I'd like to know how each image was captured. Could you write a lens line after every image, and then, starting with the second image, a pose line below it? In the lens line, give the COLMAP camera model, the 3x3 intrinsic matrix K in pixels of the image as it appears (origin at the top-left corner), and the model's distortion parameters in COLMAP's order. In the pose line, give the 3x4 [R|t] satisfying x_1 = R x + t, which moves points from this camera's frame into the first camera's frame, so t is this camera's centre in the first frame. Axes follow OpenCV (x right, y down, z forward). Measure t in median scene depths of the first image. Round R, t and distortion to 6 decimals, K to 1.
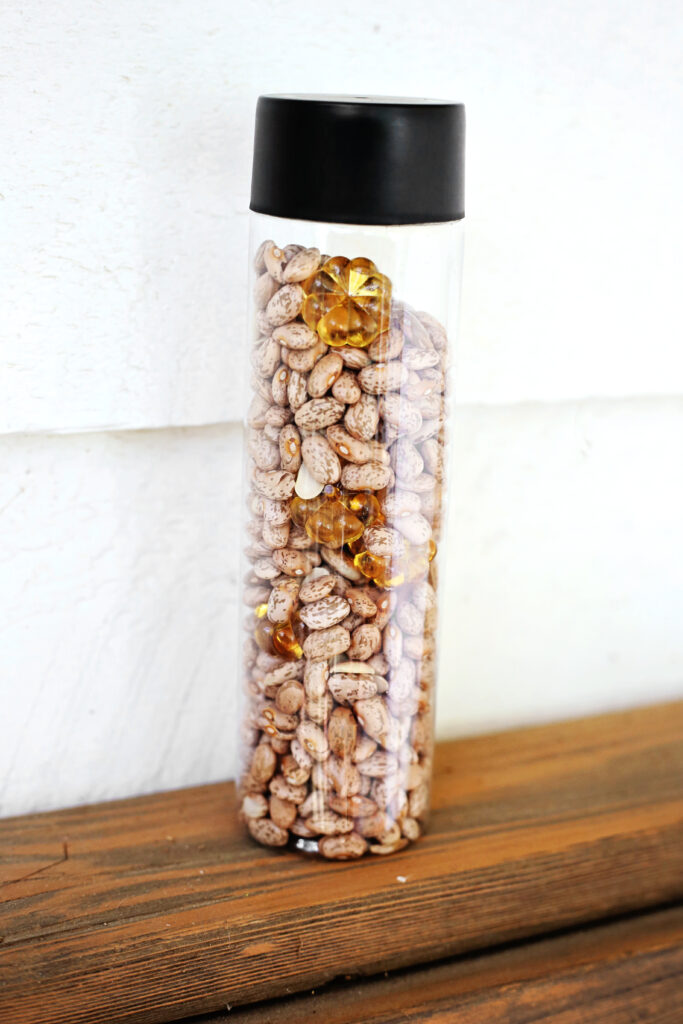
lens RADIAL K [[1738.0, 0, 341.5], [0, 1738.0, 512.0], [0, 0, 1]] dist [-0.168016, 0.061767]
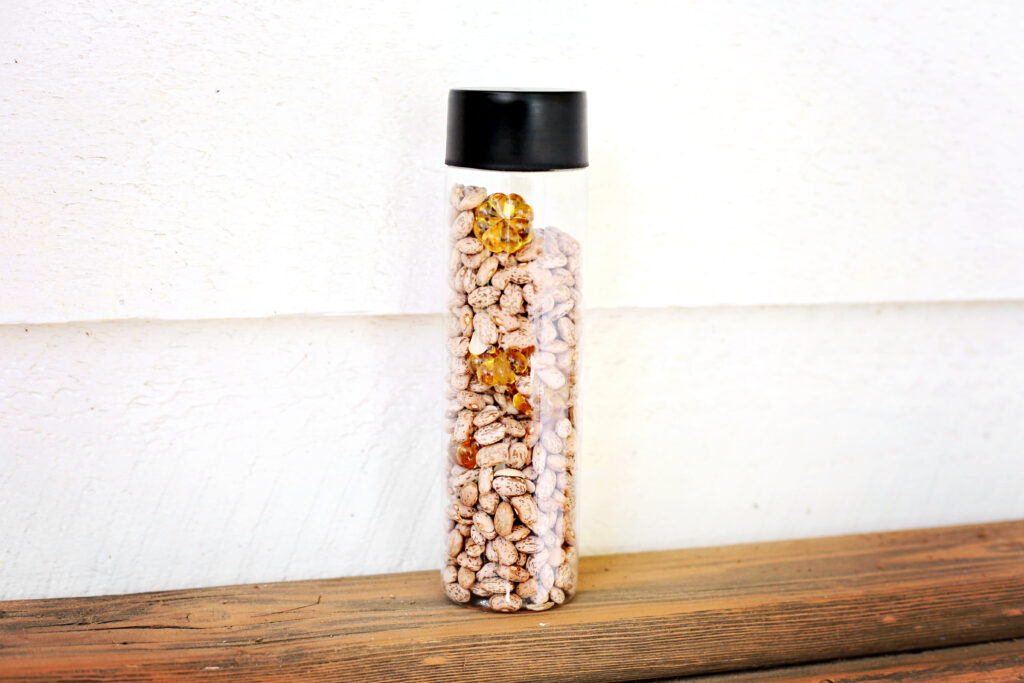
lens RADIAL K [[1738.0, 0, 512.0], [0, 1738.0, 341.5], [0, 0, 1]] dist [-0.168016, 0.061767]
pose [[0.983332, 0.009889, -0.181552, 0.274325], [-0.029542, 0.993941, -0.105869, 0.135081], [0.179405, 0.109467, 0.977666, -0.443330]]
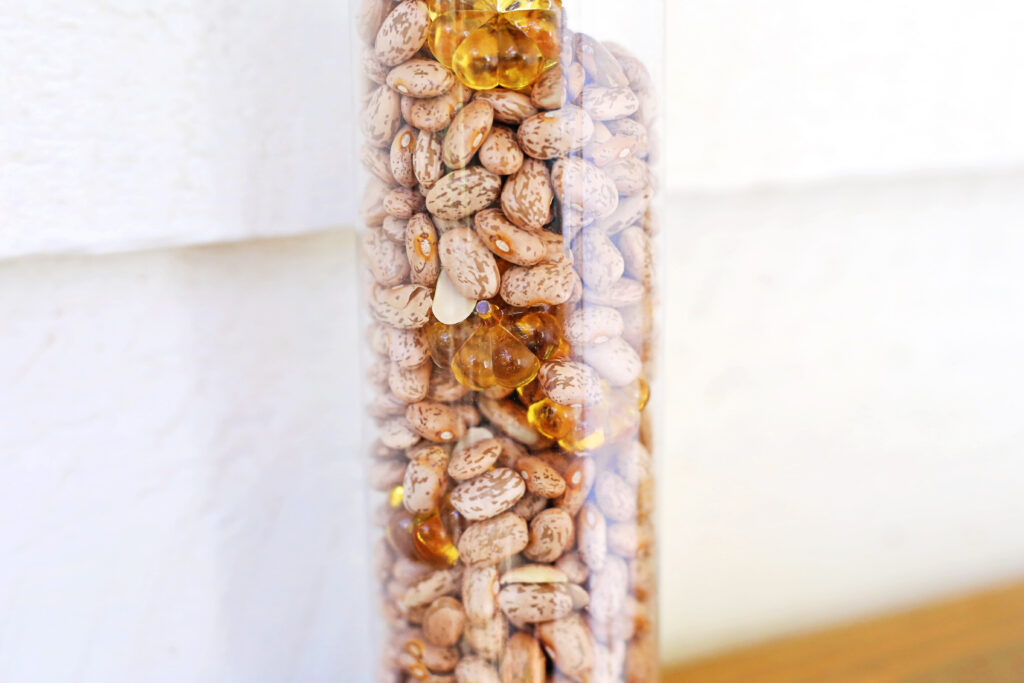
lens RADIAL K [[1738.0, 0, 512.0], [0, 1738.0, 341.5], [0, 0, 1]] dist [-0.168016, 0.061767]
pose [[0.998578, -0.051862, -0.012323, 0.010908], [0.051426, 0.998117, -0.033427, 0.022008], [0.014033, 0.032746, 0.999365, 0.330243]]
